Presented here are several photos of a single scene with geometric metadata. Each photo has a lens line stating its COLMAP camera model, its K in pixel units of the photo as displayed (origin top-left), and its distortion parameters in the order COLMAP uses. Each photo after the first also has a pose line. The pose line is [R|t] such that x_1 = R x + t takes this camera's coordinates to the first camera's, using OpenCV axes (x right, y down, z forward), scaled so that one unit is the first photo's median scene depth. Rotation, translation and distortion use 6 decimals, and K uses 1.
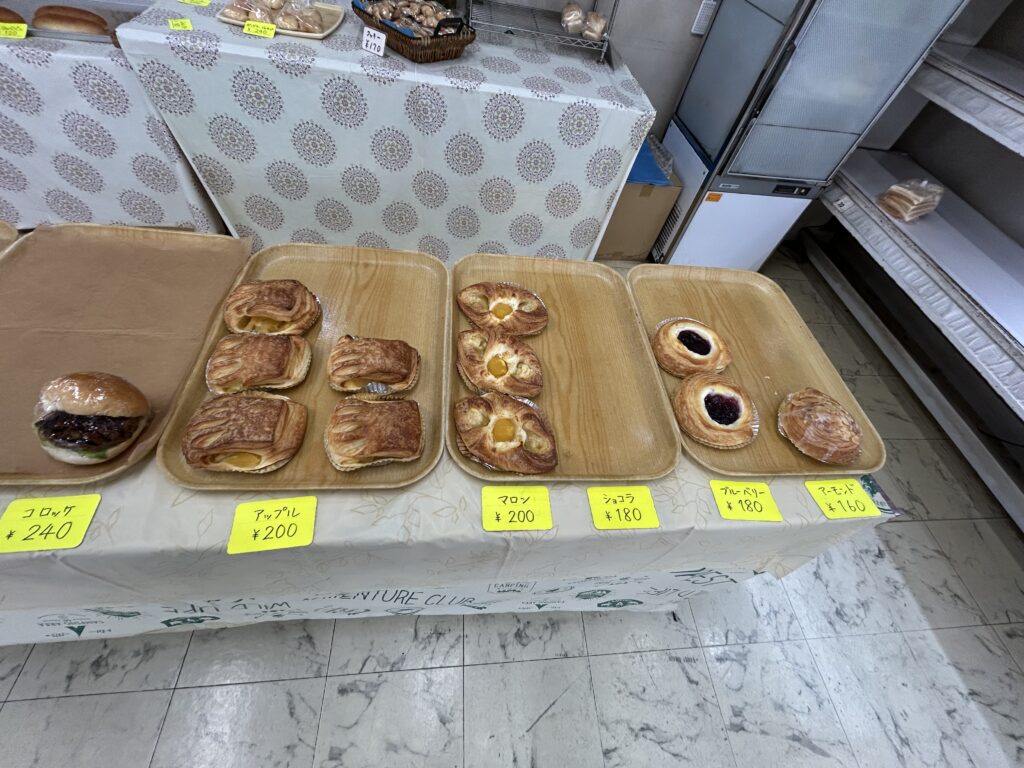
lens RADIAL K [[410.3, 0, 512.0], [0, 410.3, 384.0], [0, 0, 1]] dist [-0.000386, 0.000299]
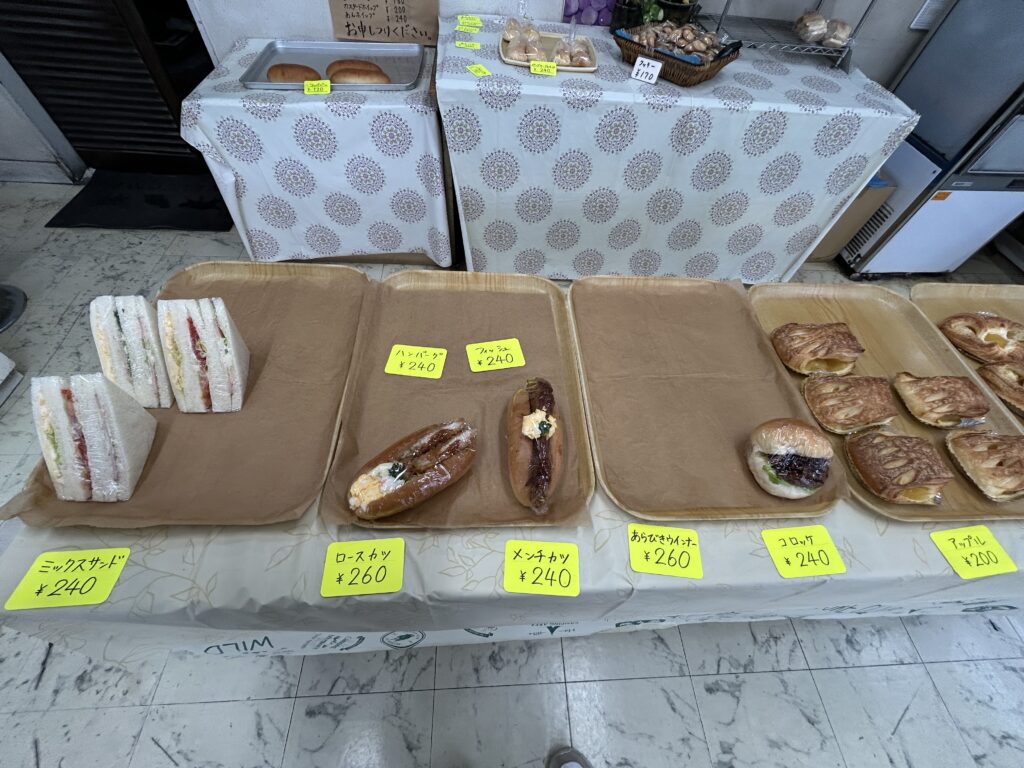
lens RADIAL K [[410.3, 0, 512.0], [0, 410.3, 384.0], [0, 0, 1]] dist [-0.000386, 0.000299]
pose [[0.996823, -0.022076, -0.076532, -0.762753], [0.022942, 0.999682, 0.010456, -0.069728], [0.076277, -0.012179, 0.997012, -0.093346]]
